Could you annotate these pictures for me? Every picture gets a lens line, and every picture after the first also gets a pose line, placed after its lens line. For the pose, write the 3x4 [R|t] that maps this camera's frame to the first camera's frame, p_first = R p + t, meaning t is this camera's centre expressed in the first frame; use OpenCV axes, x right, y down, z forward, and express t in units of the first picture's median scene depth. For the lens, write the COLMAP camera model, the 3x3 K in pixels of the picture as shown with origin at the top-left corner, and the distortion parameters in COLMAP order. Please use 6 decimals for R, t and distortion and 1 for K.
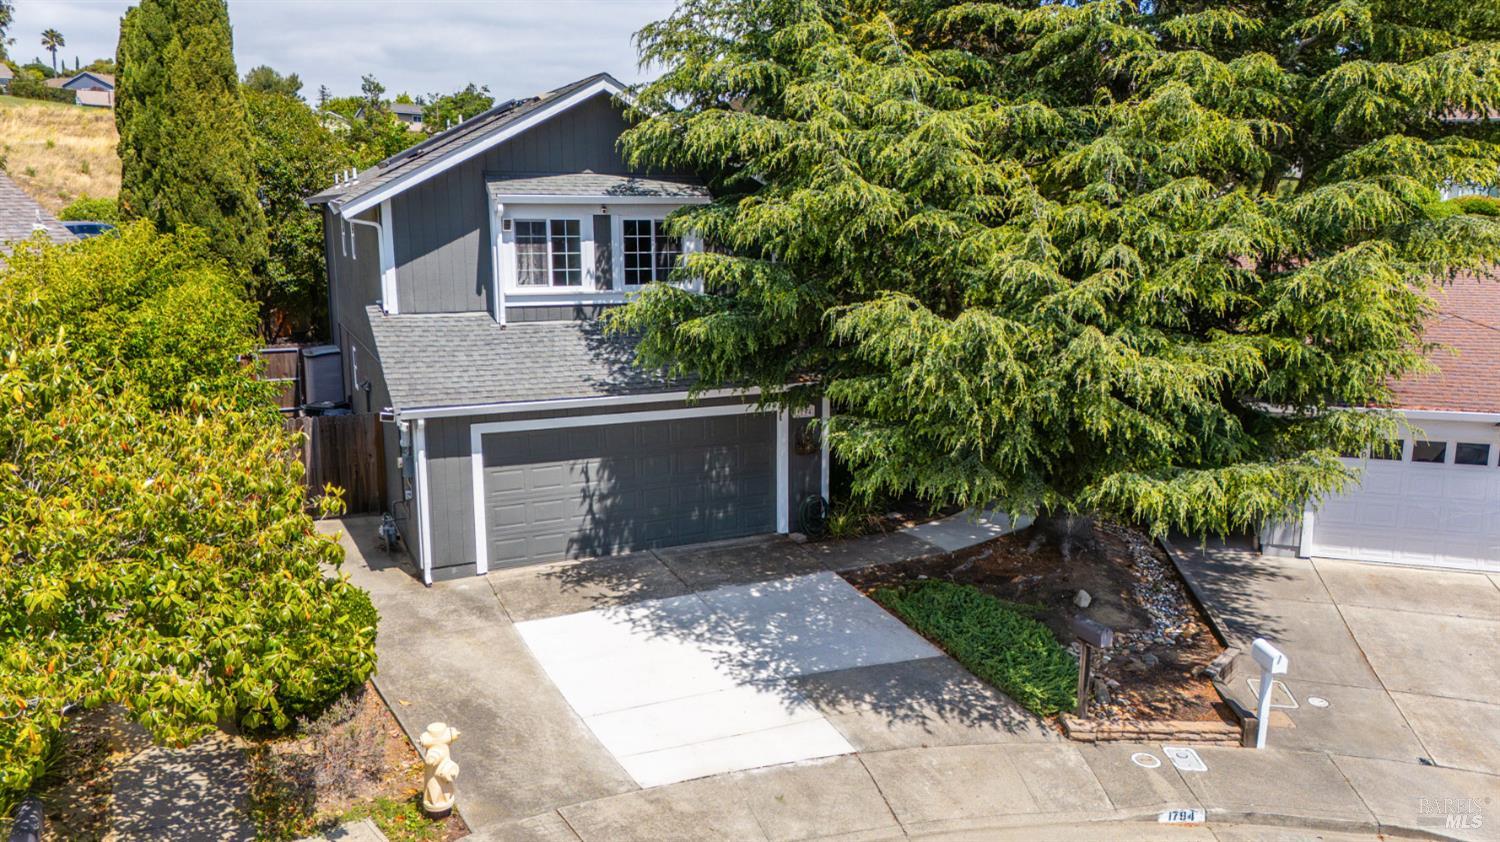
lens RADIAL K [[1080.2, 0, 743.1], [0, 1080.2, 432.0], [0, 0, 1]] dist [0.092017, -0.108053]
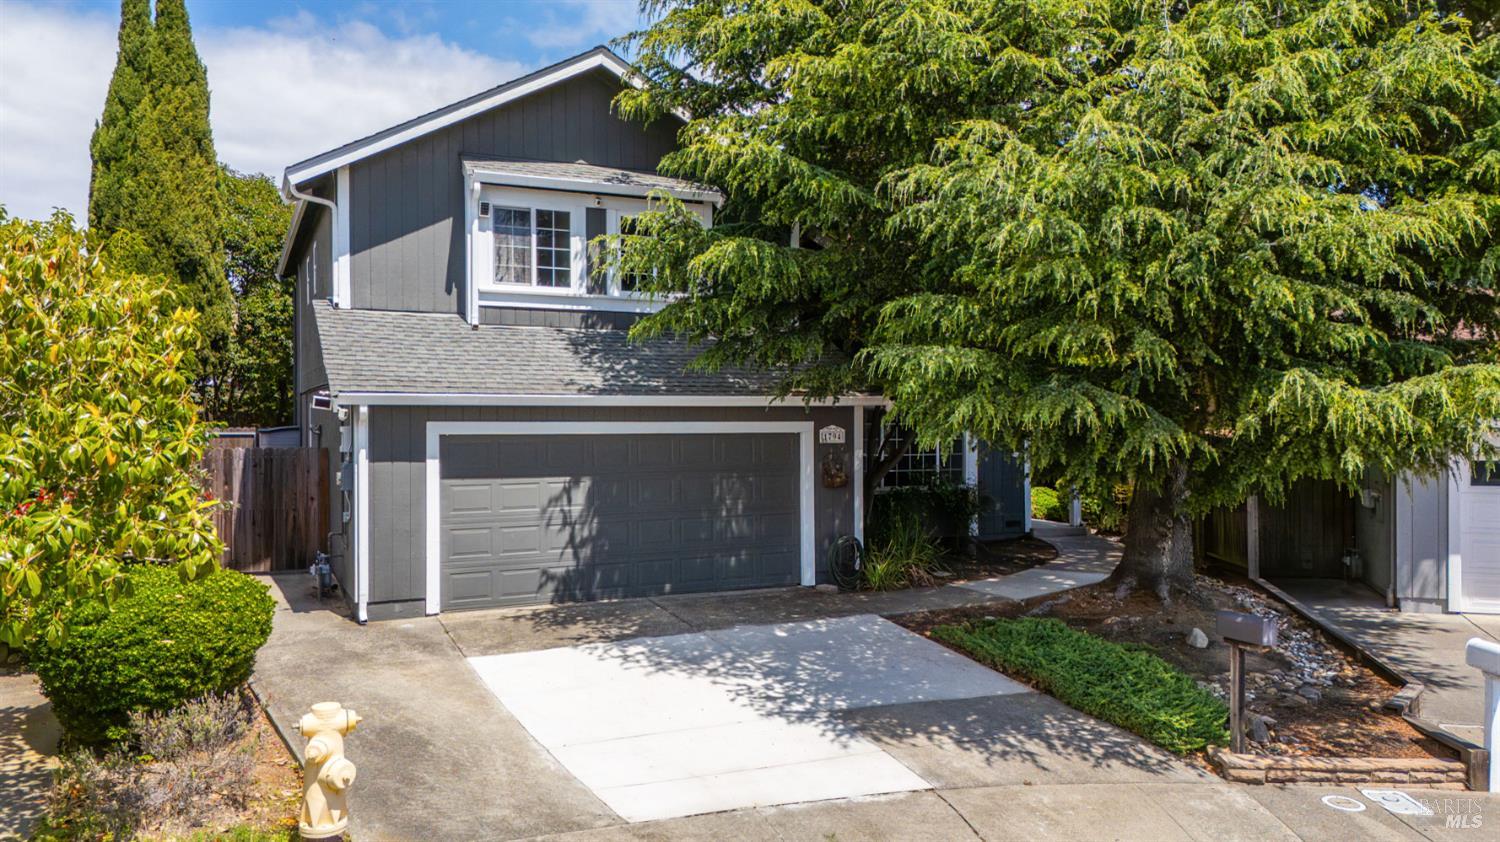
lens RADIAL K [[1110.8, 0, 747.2], [0, 1110.8, 421.3], [0, 0, 1]] dist [0.070741, -0.064366]
pose [[0.999997, 0.000983, 0.002308, -0.013460], [-0.000574, 0.985309, -0.170780, 0.130754], [-0.002442, 0.170779, 0.985306, 0.173546]]
